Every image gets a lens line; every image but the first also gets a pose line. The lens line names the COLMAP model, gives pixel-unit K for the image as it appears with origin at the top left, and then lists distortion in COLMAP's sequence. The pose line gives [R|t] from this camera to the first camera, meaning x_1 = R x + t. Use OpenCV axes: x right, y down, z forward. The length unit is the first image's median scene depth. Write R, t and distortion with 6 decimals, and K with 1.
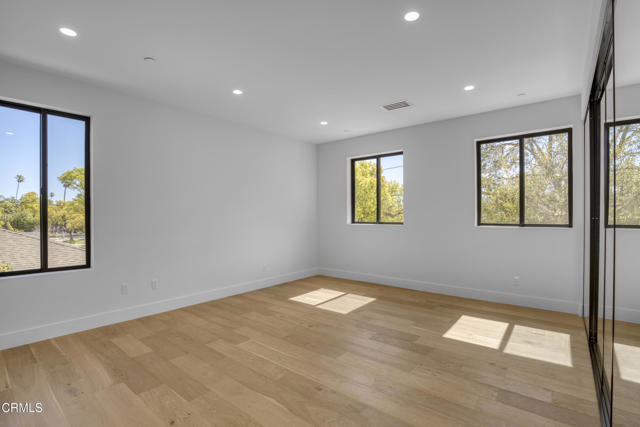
lens RADIAL K [[308.1, 0, 317.4], [0, 308.1, 221.8], [0, 0, 1]] dist [-0.022403, 0.001401]
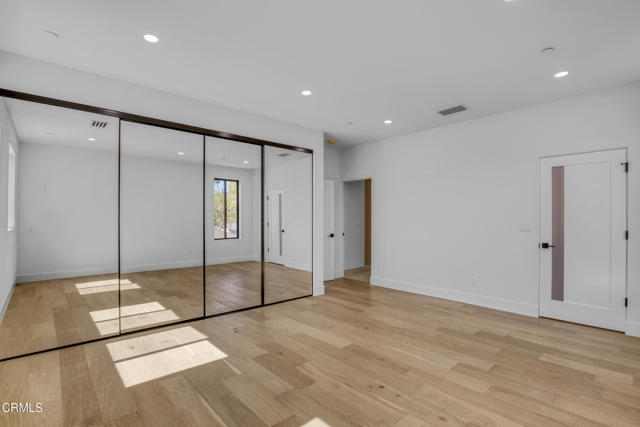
lens RADIAL K [[308.1, 0, 317.4], [0, 308.1, 221.8], [0, 0, 1]] dist [-0.022403, 0.001401]
pose [[-0.989943, 0.001463, 0.141463, 0.022764], [0.003889, 0.999850, 0.016877, -0.033585], [-0.141417, 0.017257, -0.989800, 1.931569]]
